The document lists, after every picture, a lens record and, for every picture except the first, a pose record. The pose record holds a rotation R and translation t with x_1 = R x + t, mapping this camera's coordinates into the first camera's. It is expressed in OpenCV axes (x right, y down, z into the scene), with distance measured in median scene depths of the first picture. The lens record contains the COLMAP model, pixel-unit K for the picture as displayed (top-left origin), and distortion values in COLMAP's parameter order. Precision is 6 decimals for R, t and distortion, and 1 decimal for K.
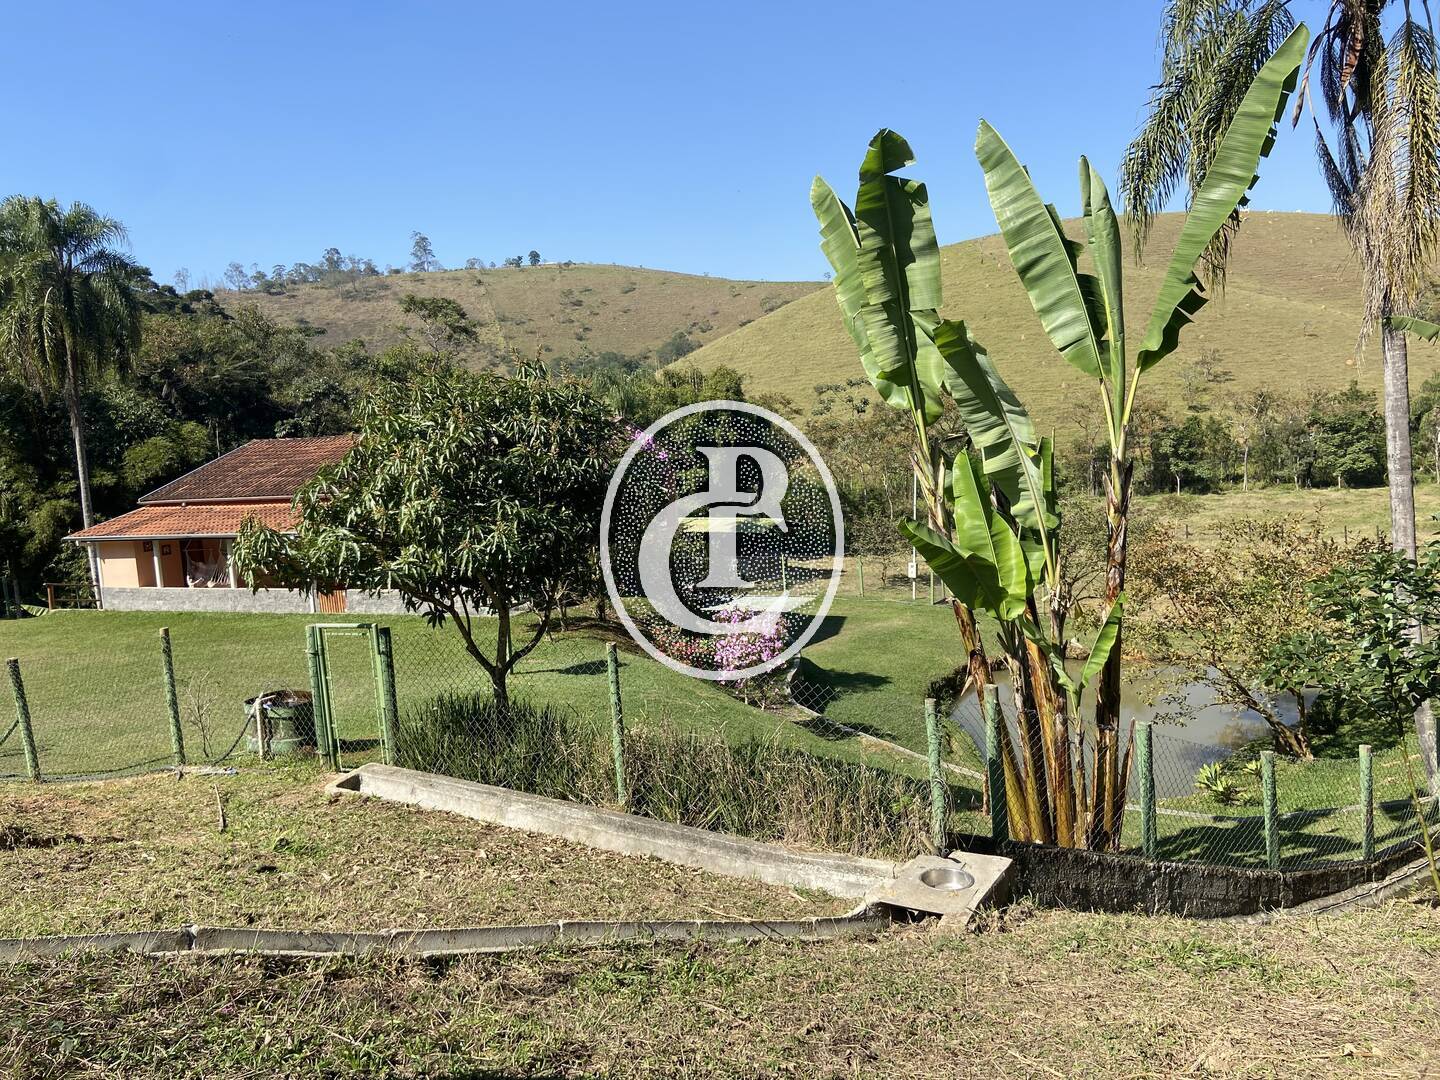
lens RADIAL K [[1082.1, 0, 709.7], [0, 1082.1, 520.0], [0, 0, 1]] dist [0.127518, -0.157866]
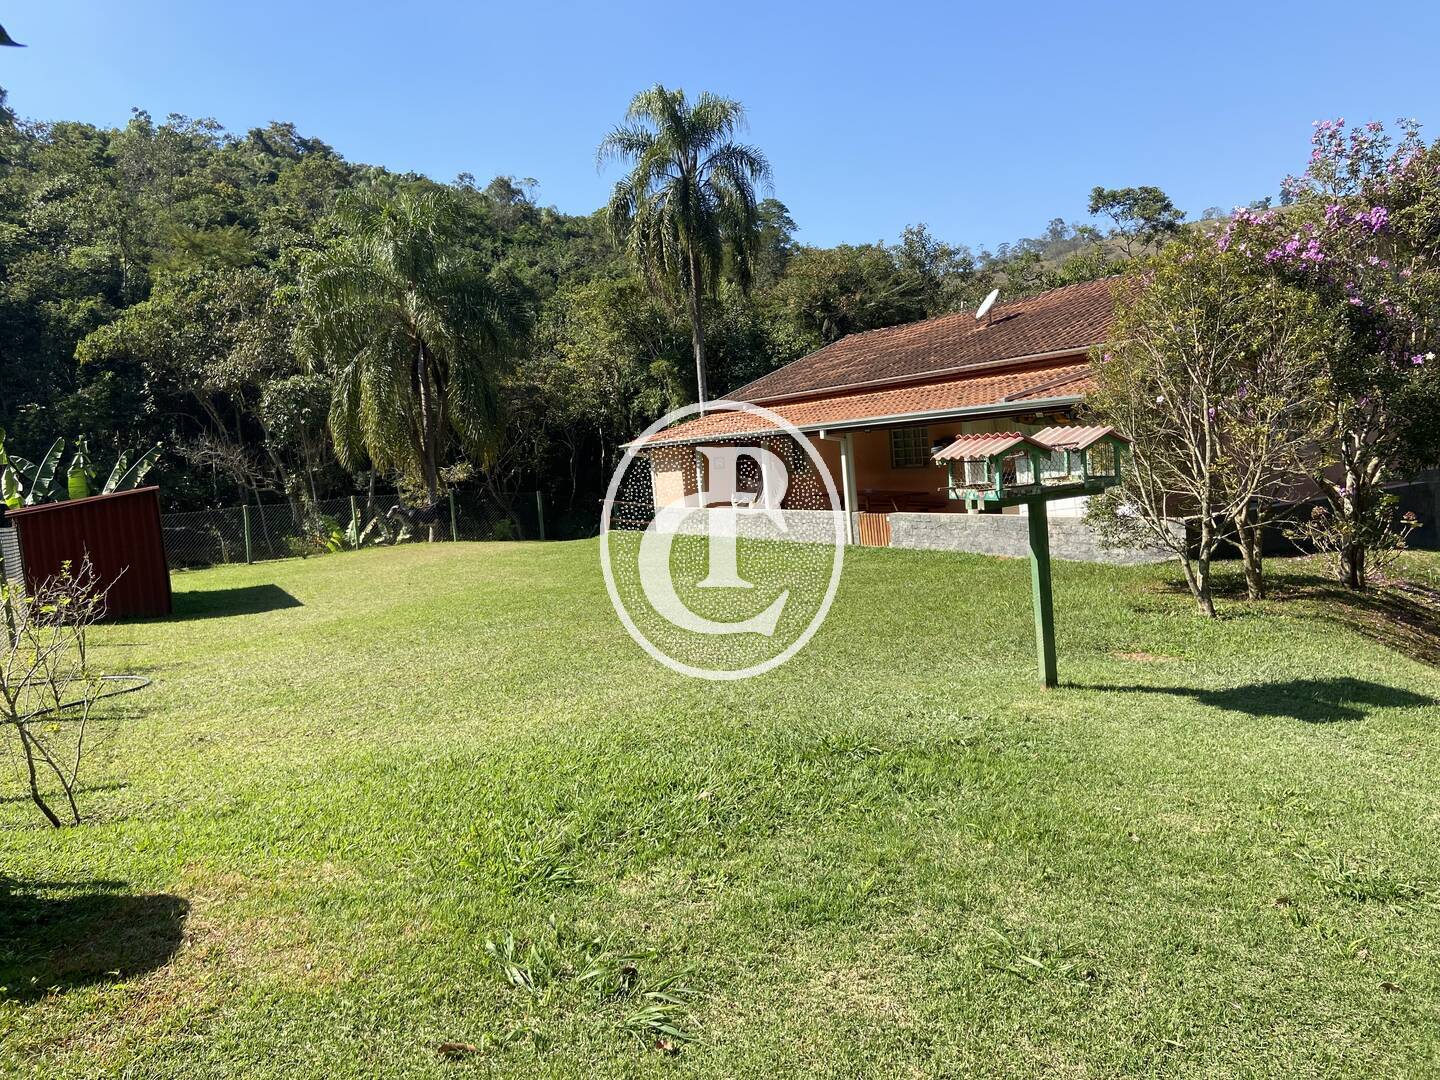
lens RADIAL K [[1082.1, 0, 712.6], [0, 1082.1, 517.9], [0, 0, 1]] dist [0.127518, -0.157866]
pose [[0.808478, 0.037551, -0.587327, -0.016239], [-0.025993, 0.999267, 0.028108, 0.020645], [0.587952, -0.007458, 0.808862, 0.167858]]
